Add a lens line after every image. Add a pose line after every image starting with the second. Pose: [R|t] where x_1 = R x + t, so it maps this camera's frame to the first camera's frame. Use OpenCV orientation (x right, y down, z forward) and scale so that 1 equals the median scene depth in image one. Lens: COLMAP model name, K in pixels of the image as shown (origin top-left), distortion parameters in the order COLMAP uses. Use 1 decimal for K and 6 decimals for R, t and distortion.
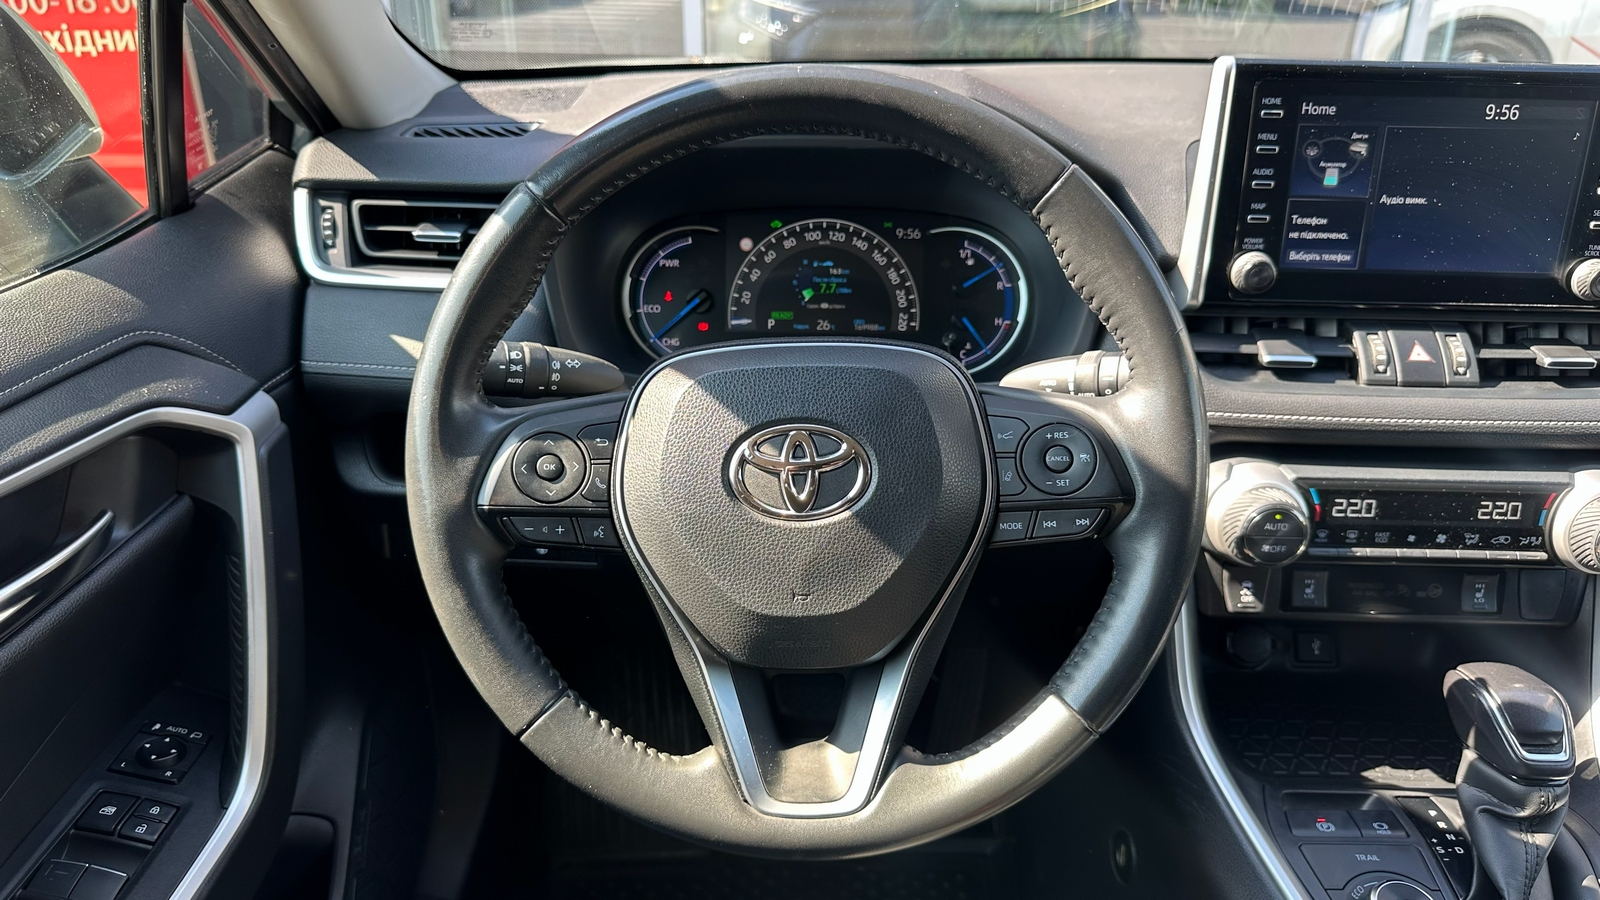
lens RADIAL K [[1123.6, 0, 801.4], [0, 1123.6, 441.7], [0, 0, 1]] dist [0.034372, -0.060913]
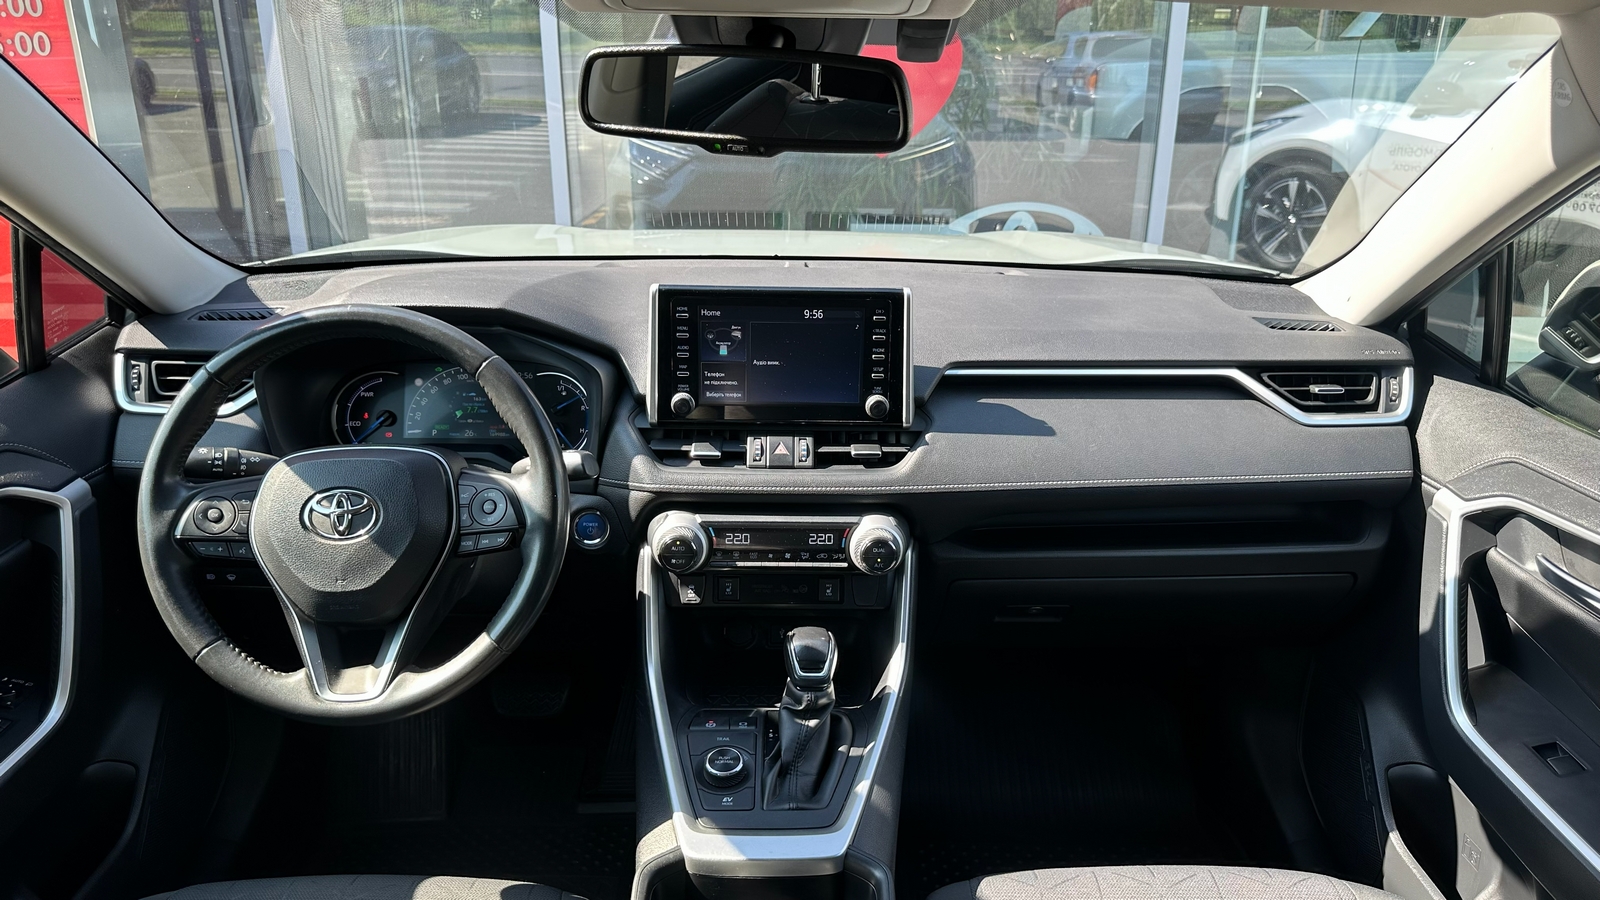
lens RADIAL K [[1123.6, 0, 838.1], [0, 1123.6, 411.4], [0, 0, 1]] dist [0.034372, -0.060913]
pose [[0.997730, -0.006552, 0.067025, 0.519566], [0.013554, 0.994427, -0.104553, 0.045769], [-0.065967, 0.105224, 0.992258, -0.727510]]
